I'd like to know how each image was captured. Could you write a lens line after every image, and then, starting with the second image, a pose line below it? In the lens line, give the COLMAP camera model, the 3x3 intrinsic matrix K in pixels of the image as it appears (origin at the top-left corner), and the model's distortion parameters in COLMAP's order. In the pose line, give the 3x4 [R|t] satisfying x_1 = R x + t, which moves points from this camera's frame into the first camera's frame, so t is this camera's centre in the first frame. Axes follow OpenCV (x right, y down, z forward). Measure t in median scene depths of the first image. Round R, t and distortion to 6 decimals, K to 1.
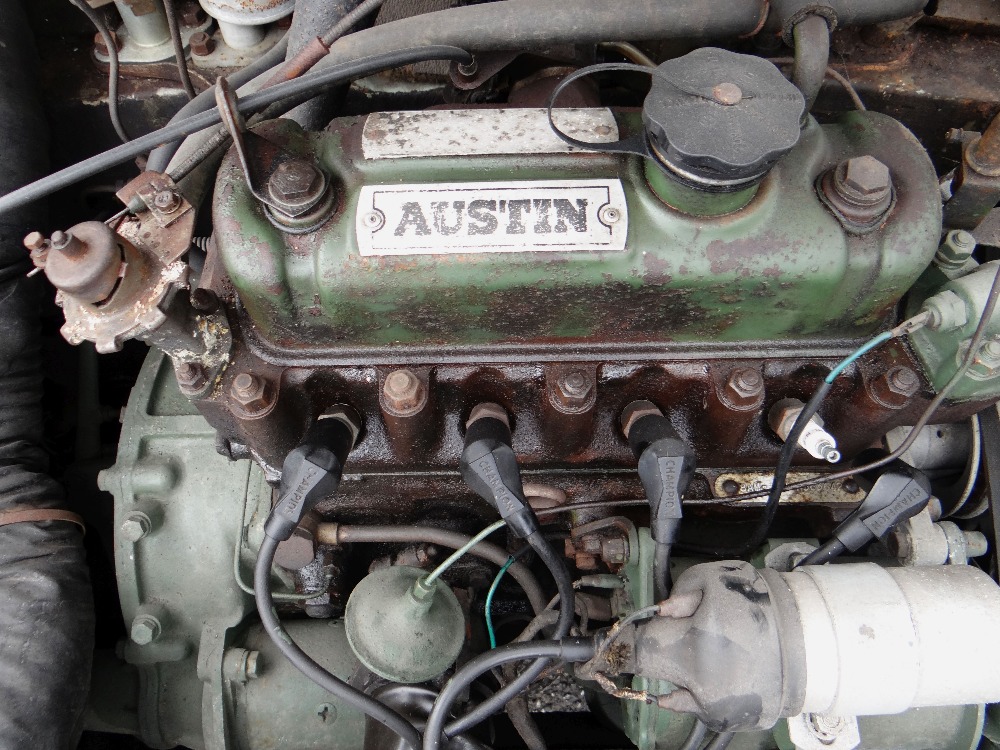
lens RADIAL K [[818.8, 0, 500.0], [0, 818.8, 375.0], [0, 0, 1]] dist [-0.005962, -0.014485]
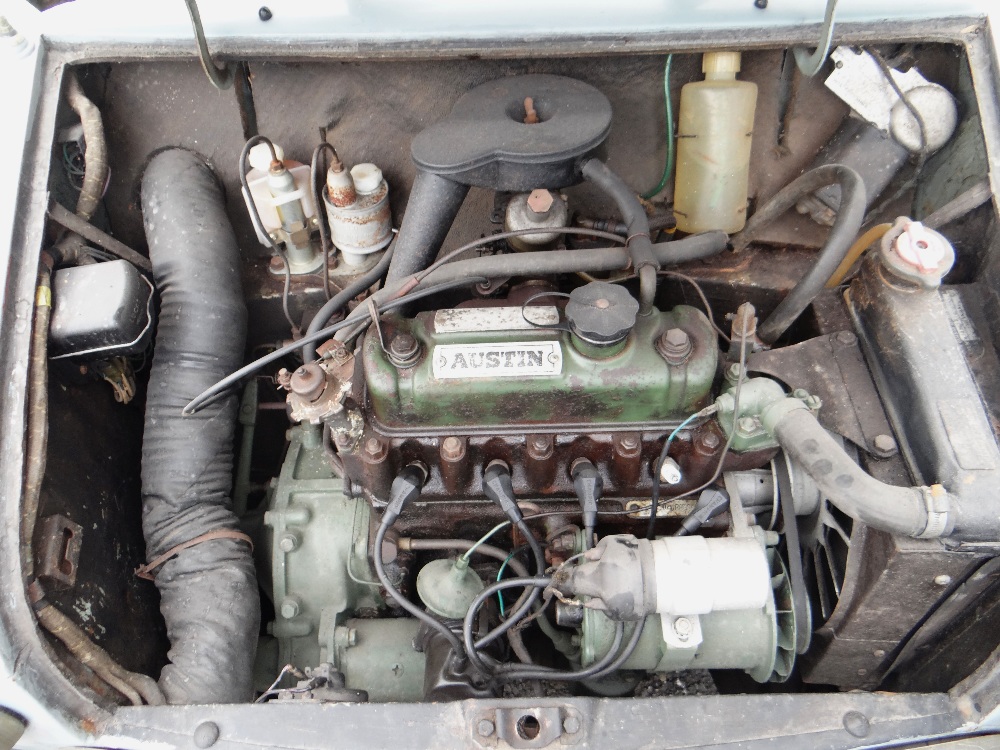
lens RADIAL K [[818.8, 0, 500.0], [0, 818.8, 375.0], [0, 0, 1]] dist [-0.005962, -0.014485]
pose [[0.999704, -0.010067, -0.022144, 0.038081], [0.006076, 0.984832, -0.173404, 0.185822], [0.023554, 0.173218, 0.984602, -0.937496]]
